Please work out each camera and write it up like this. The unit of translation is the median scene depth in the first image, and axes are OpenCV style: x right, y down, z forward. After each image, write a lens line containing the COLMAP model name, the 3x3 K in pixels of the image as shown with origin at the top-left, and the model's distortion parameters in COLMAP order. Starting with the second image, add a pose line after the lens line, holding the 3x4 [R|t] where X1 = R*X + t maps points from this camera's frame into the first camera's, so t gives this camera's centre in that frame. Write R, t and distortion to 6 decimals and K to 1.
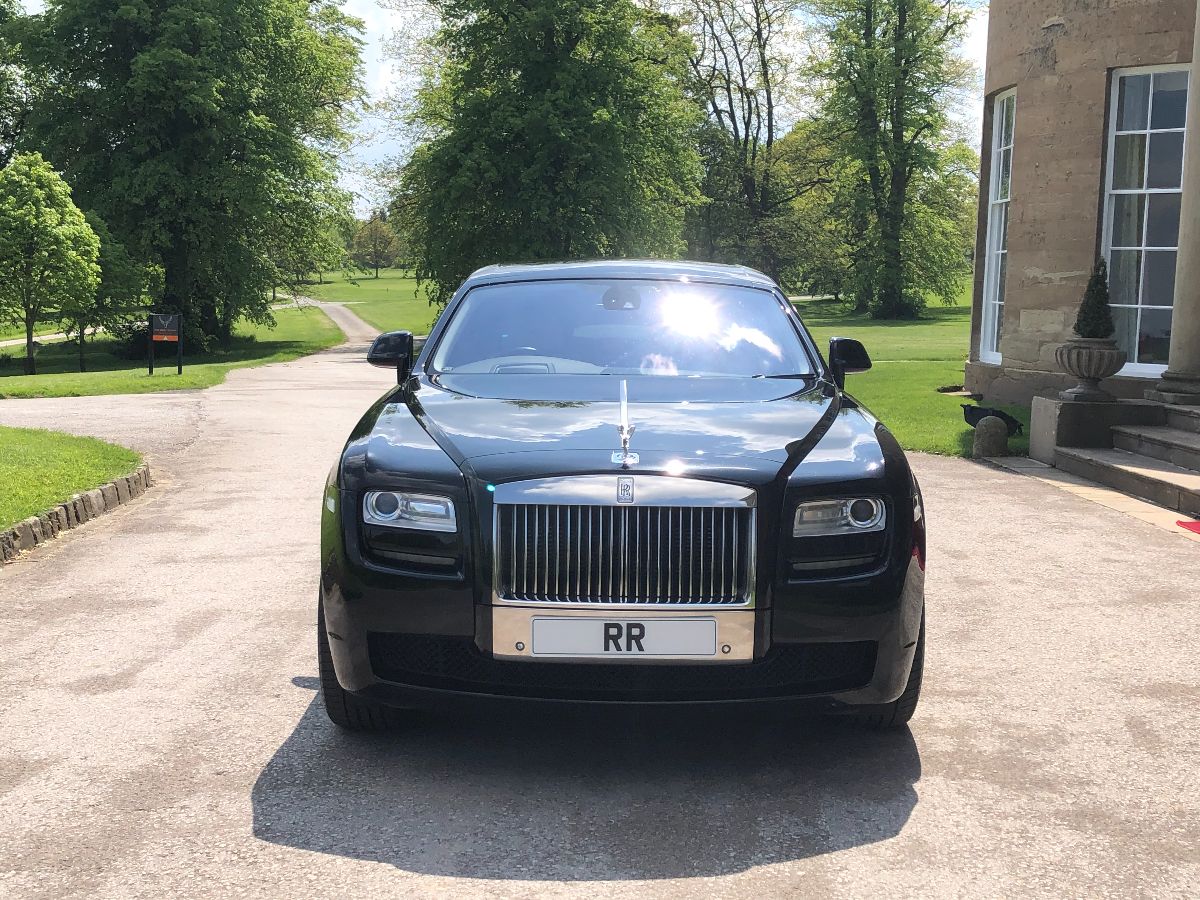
lens RADIAL K [[1550.4, 0, 595.3], [0, 1550.4, 452.8], [0, 0, 1]] dist [-0.007317, 0.000000]
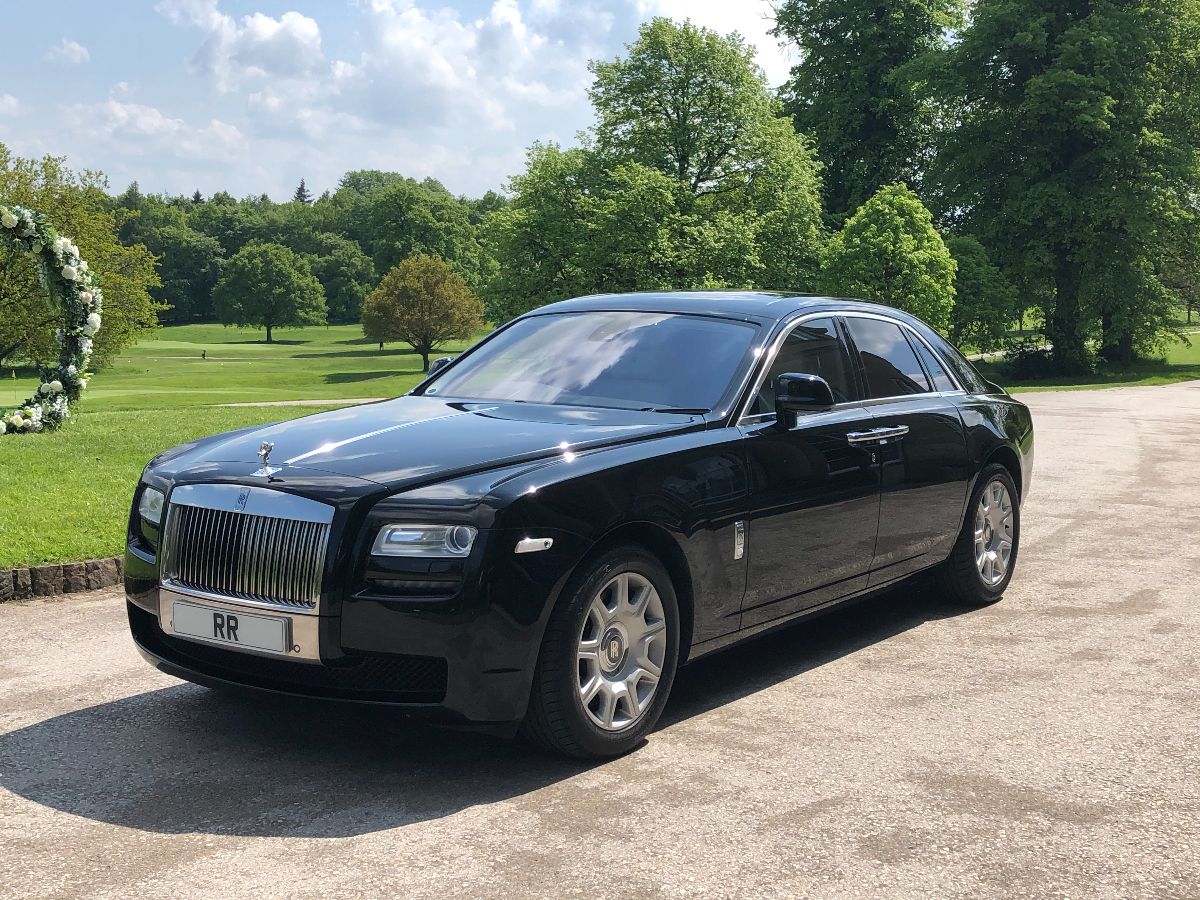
lens RADIAL K [[1550.4, 0, 598.8], [0, 1550.4, 450.5], [0, 0, 1]] dist [-0.007317, 0.000000]
pose [[0.820019, 0.048182, -0.570305, 0.212522], [-0.056337, 0.998406, 0.003346, -0.007458], [0.569557, 0.029385, 0.821427, 0.048968]]
